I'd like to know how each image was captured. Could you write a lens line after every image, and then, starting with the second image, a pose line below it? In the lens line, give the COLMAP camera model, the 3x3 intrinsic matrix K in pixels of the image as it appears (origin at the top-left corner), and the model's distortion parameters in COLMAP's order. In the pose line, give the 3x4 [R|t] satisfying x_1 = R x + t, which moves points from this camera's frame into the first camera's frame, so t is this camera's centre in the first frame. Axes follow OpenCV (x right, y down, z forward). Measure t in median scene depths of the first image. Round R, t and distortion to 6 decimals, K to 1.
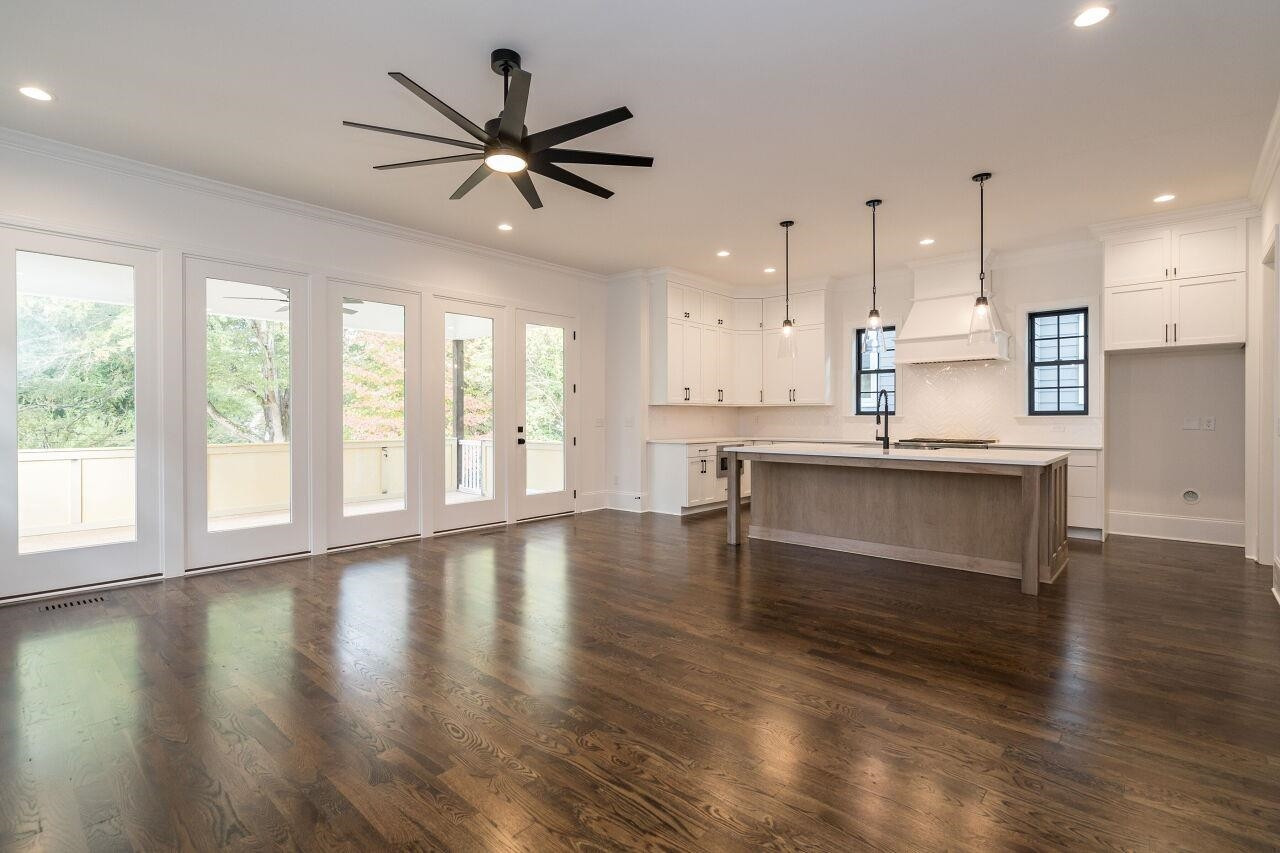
lens RADIAL K [[591.3, 0, 632.8], [0, 591.3, 424.5], [0, 0, 1]] dist [-0.001115, 0.000599]
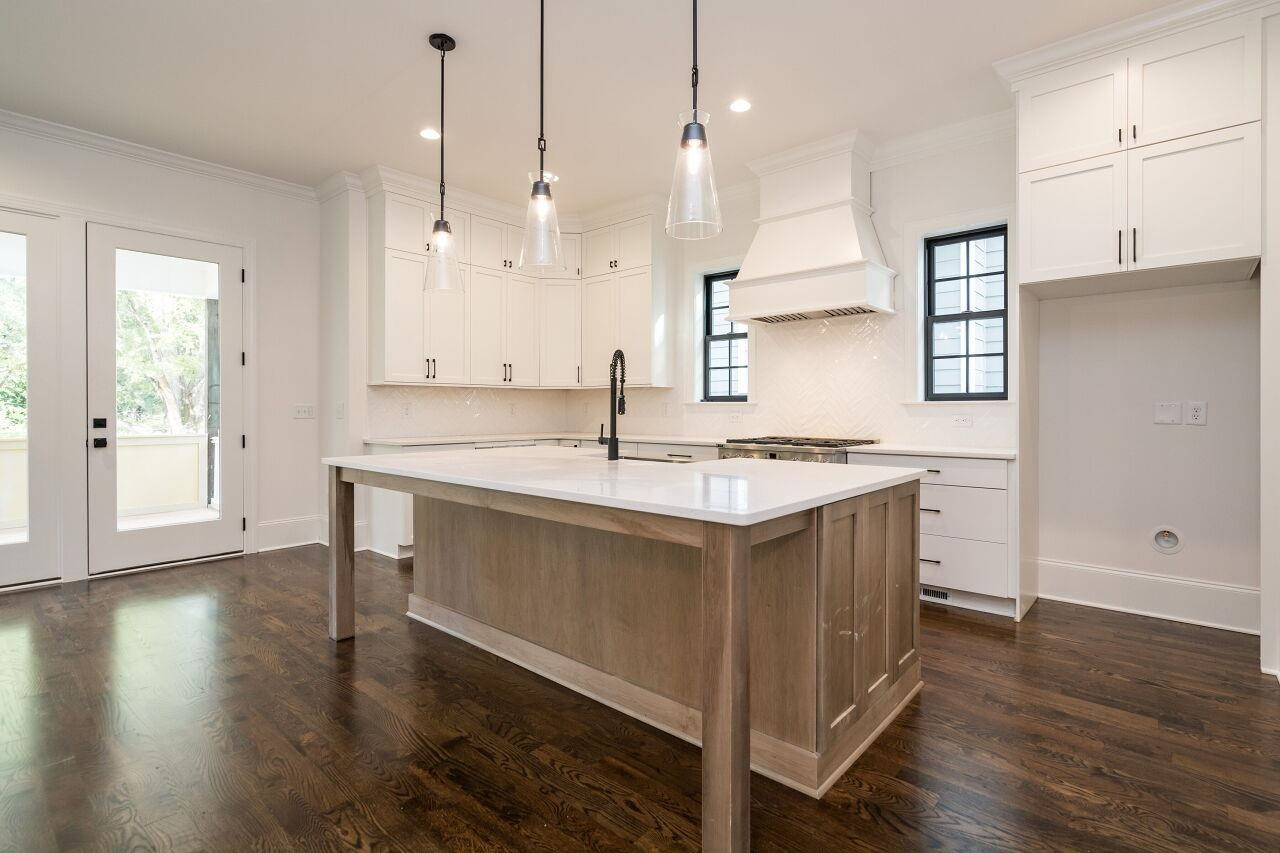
lens RADIAL K [[626.5, 0, 644.9], [0, 626.5, 414.7], [0, 0, 1]] dist [-0.002159, 0.002734]
pose [[0.999186, 0.000090, 0.040343, 0.355023], [-0.000083, 1.000000, -0.000184, 0.000007], [-0.040343, 0.000180, 0.999186, 0.353893]]
